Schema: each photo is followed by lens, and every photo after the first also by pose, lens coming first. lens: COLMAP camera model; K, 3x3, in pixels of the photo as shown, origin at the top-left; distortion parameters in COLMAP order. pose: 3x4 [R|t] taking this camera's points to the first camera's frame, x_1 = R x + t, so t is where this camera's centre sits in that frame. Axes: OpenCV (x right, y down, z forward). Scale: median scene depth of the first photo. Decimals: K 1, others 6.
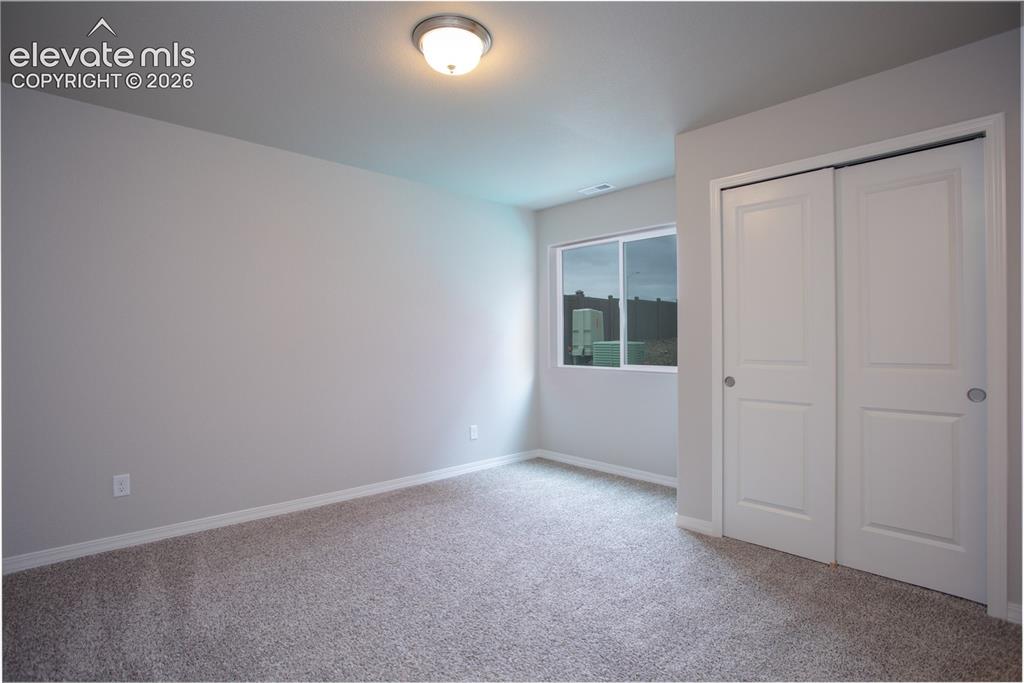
lens RADIAL K [[495.4, 0, 507.9], [0, 495.4, 340.2], [0, 0, 1]] dist [-0.038915, 0.001072]
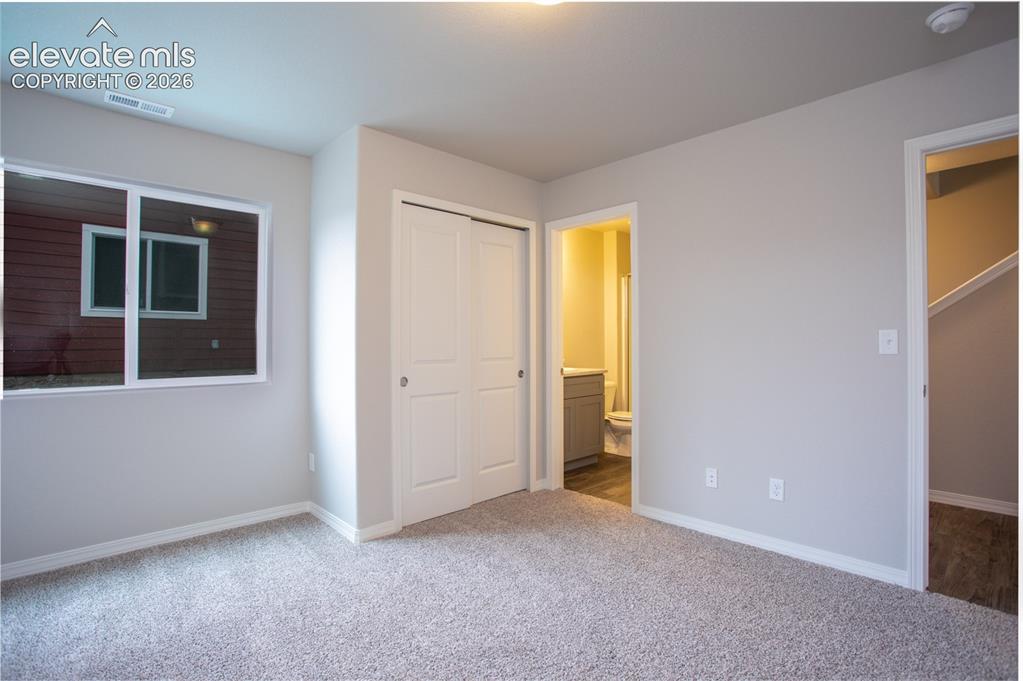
lens RADIAL K [[494.9, 0, 507.4], [0, 494.9, 339.2], [0, 0, 1]] dist [-0.038915, 0.001072]
pose [[-0.002626, 0.007048, 0.999972, -0.634310], [0.000882, 0.999975, -0.007046, -0.001292], [-0.999996, 0.000863, -0.002632, 0.774616]]
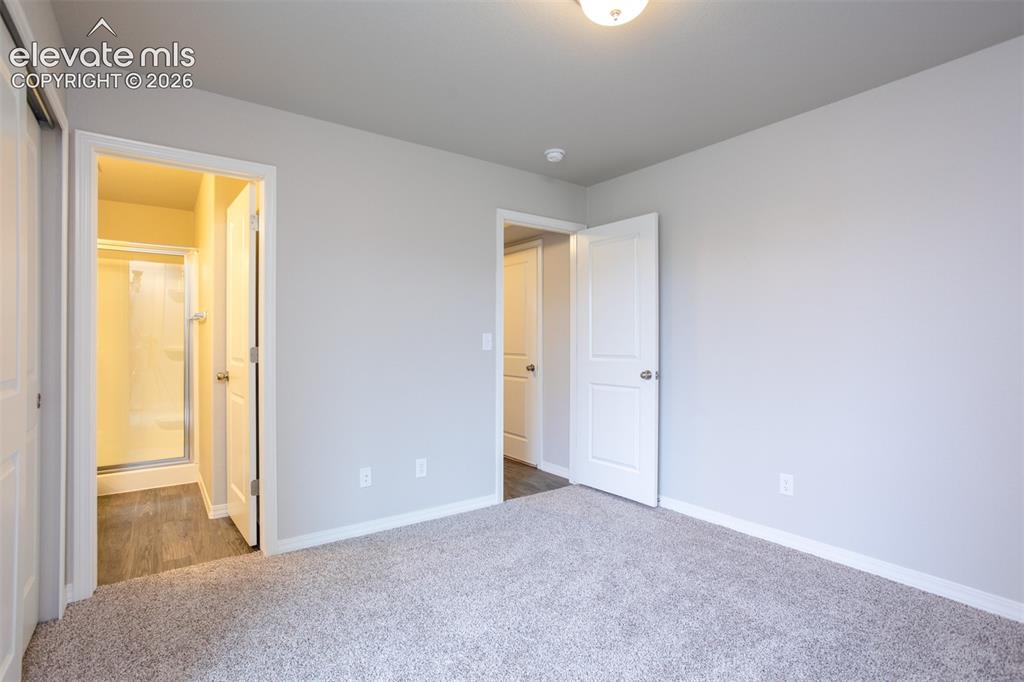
lens RADIAL K [[495.4, 0, 507.9], [0, 495.4, 339.7], [0, 0, 1]] dist [-0.038915, 0.001072]
pose [[-0.992947, 0.000299, 0.118560, -0.024263], [-0.000464, 0.999979, -0.006409, 0.000641], [-0.118559, -0.006419, -0.992926, 1.333690]]
